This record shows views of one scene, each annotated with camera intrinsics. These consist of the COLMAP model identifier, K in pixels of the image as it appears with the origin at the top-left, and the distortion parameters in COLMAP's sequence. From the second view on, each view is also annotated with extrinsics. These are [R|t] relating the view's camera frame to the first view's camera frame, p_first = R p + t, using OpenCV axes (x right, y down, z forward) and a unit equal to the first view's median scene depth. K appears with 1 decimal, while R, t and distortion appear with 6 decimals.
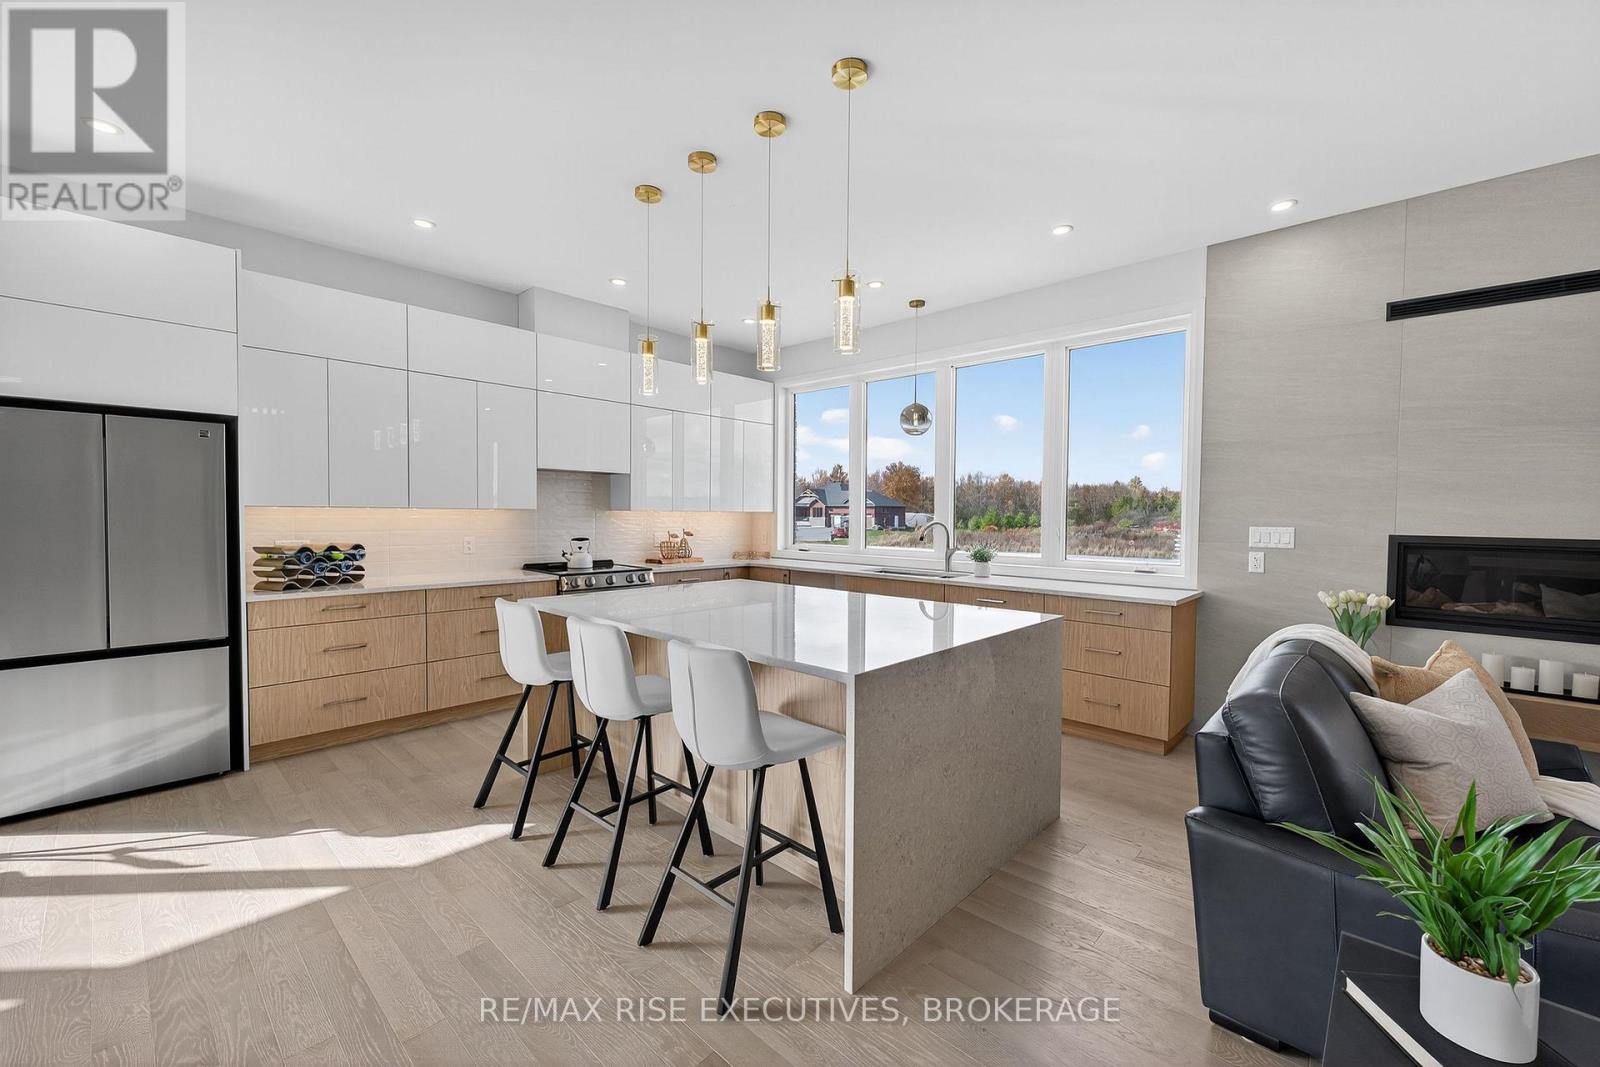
lens RADIAL K [[636.6, 0, 788.1], [0, 636.6, 533.3], [0, 0, 1]] dist [-0.000210, -0.000051]
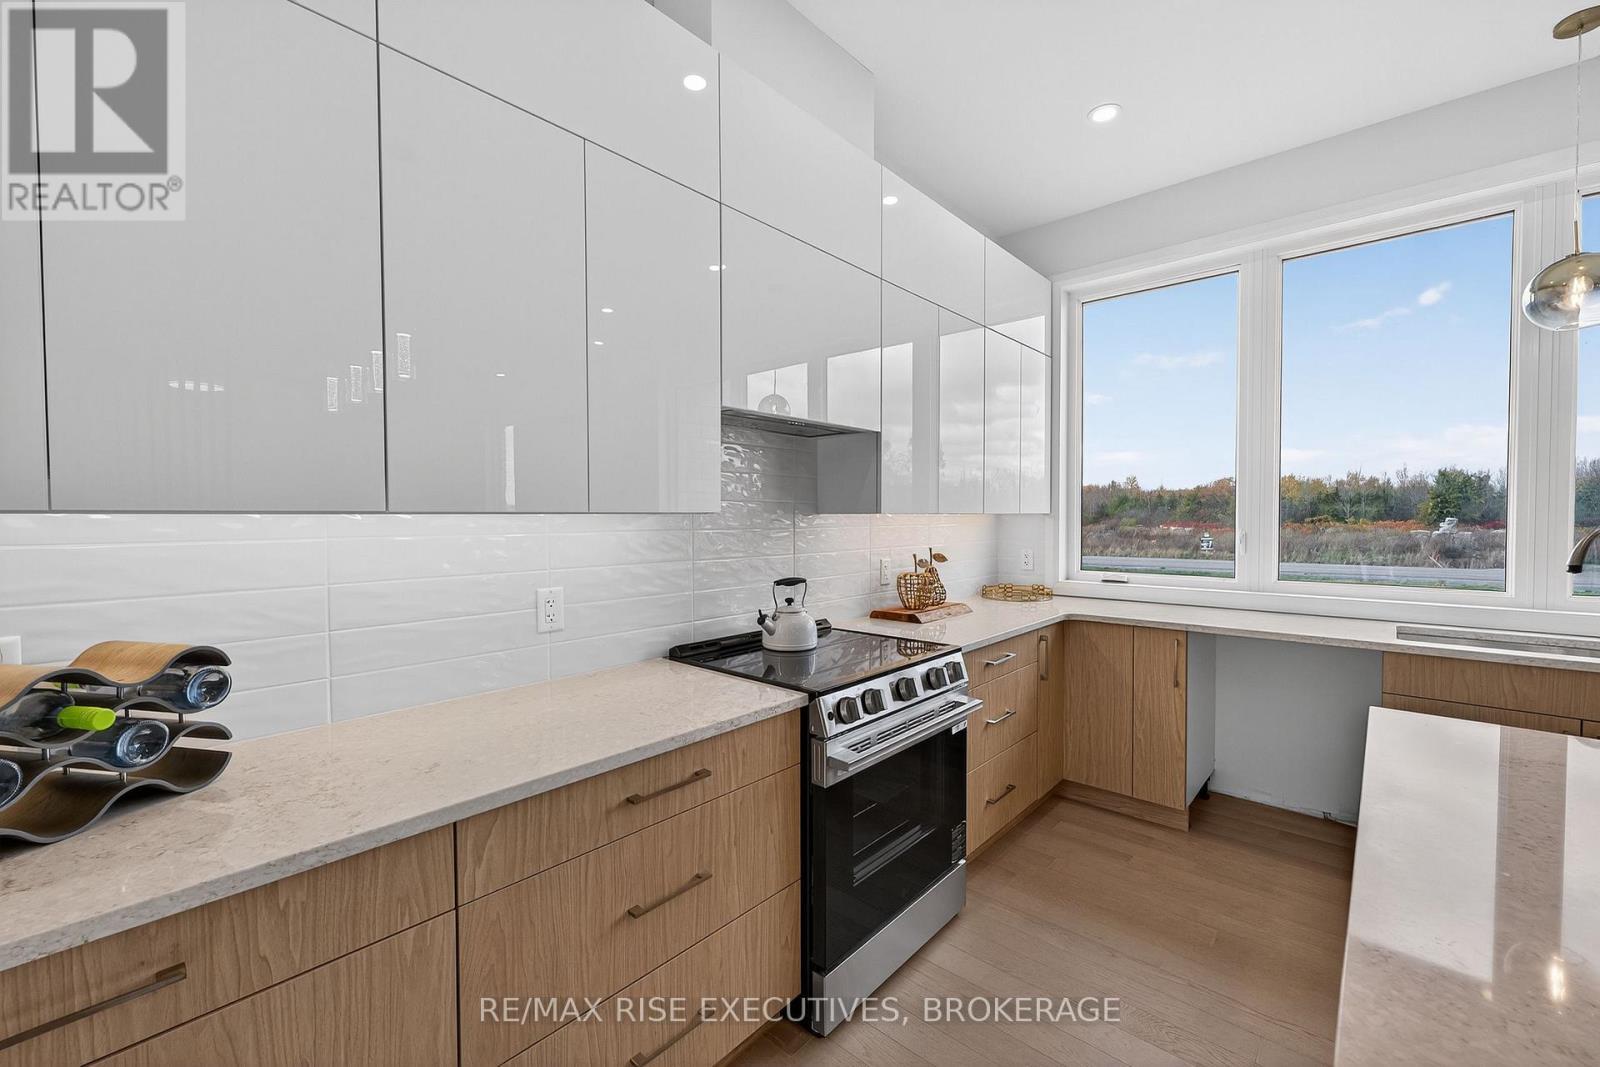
lens RADIAL K [[648.0, 0, 800.4], [0, 648.0, 527.9], [0, 0, 1]] dist [-0.000190, 0.000083]
pose [[0.999570, -0.013743, 0.025885, -0.253651], [0.014107, 0.999803, -0.013956, -0.016074], [-0.025689, 0.014315, 0.999567, 0.426554]]
